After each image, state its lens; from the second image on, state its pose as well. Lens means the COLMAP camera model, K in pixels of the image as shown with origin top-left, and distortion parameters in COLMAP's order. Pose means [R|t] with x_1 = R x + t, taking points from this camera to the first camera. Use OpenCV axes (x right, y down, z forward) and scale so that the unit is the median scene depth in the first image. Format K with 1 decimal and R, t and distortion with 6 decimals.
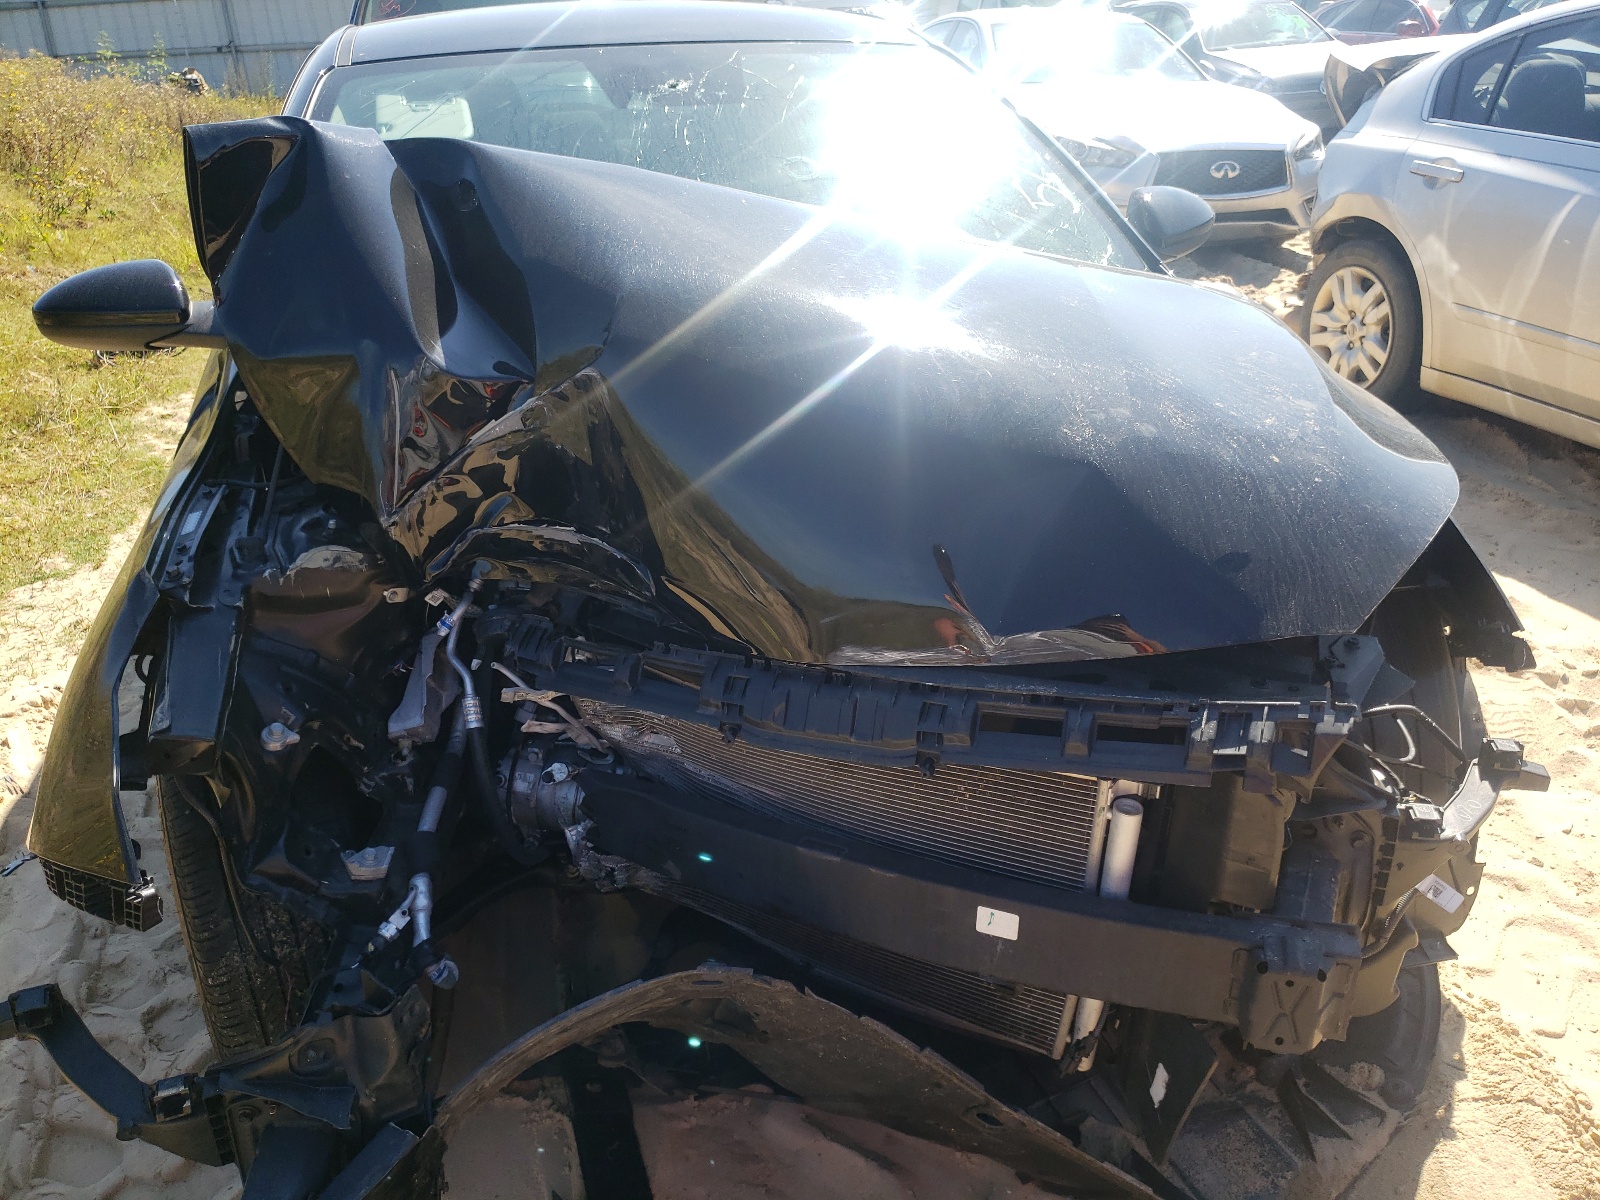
lens RADIAL K [[1236.0, 0, 800.0], [0, 1236.0, 600.0], [0, 0, 1]] dist [-0.010689, 0.023711]
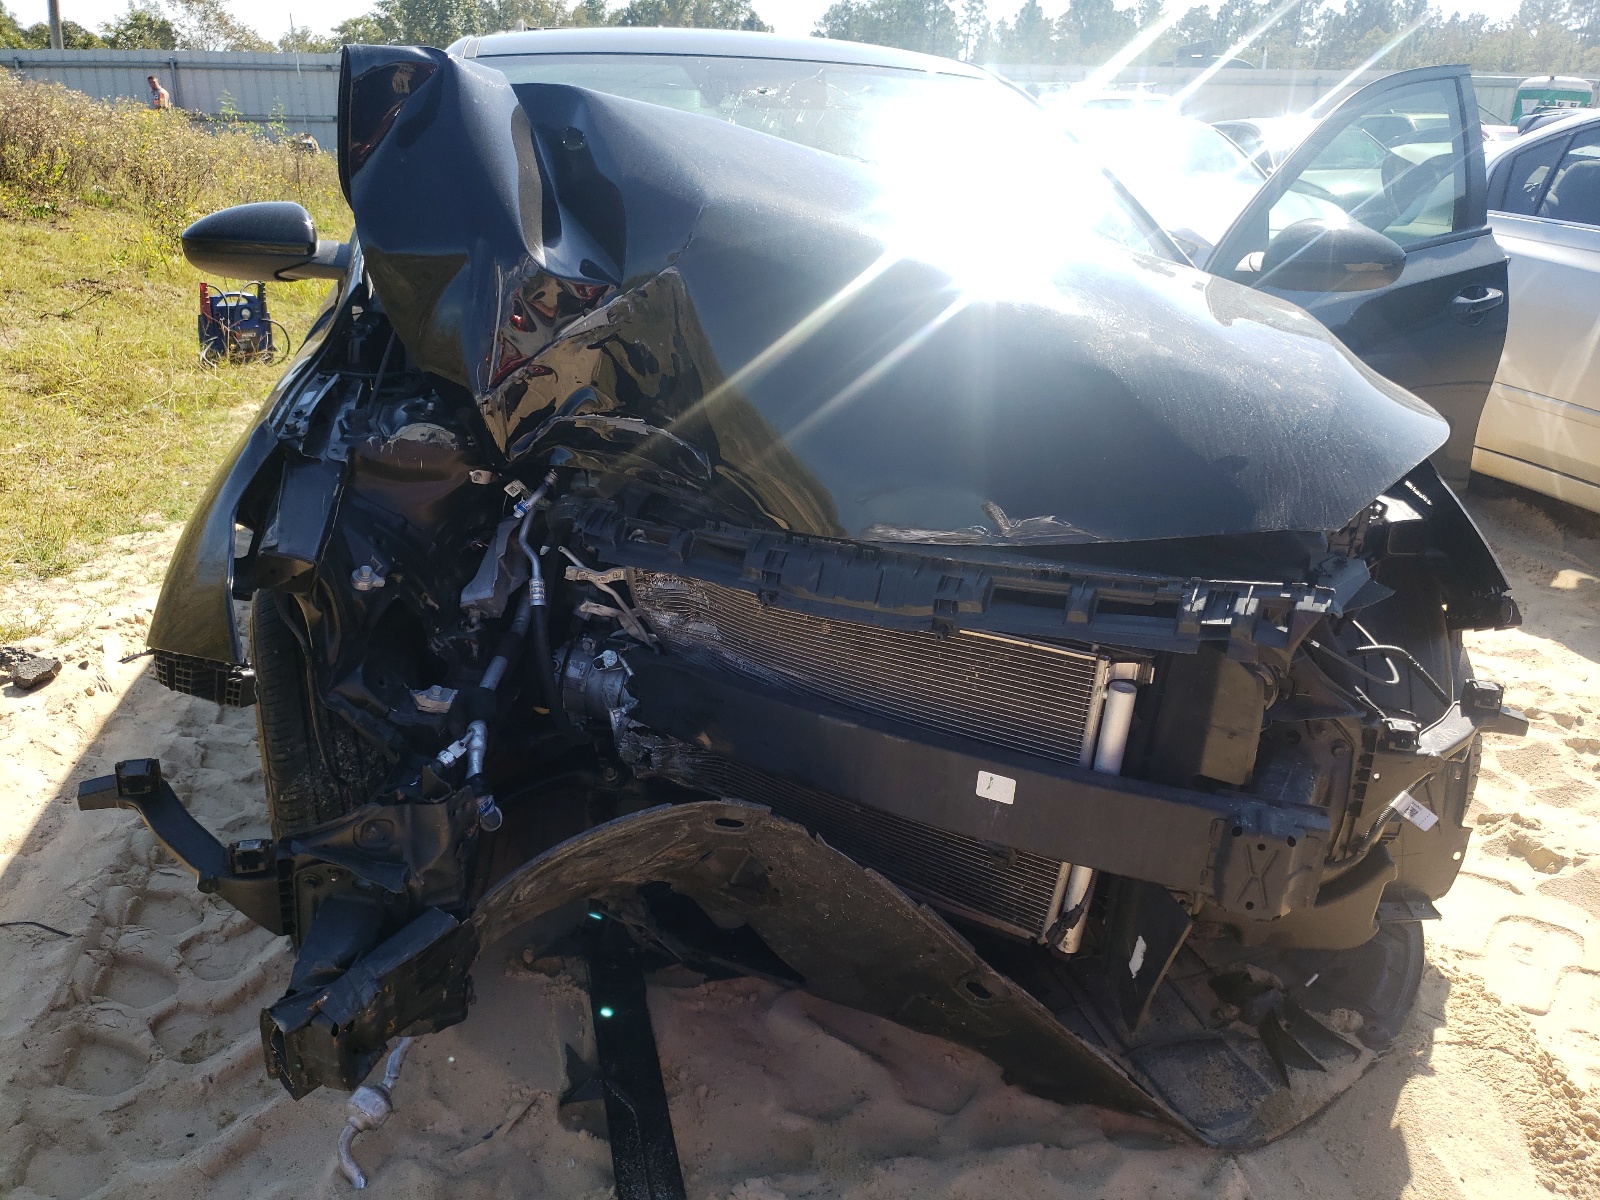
lens RADIAL K [[1224.2, 0, 791.3], [0, 1224.2, 605.2], [0, 0, 1]] dist [0.008700, -0.004302]
pose [[0.995871, 0.078431, -0.045715, 0.014803], [-0.081381, 0.994448, -0.066708, 0.177035], [0.040230, 0.070153, 0.996725, -0.093639]]
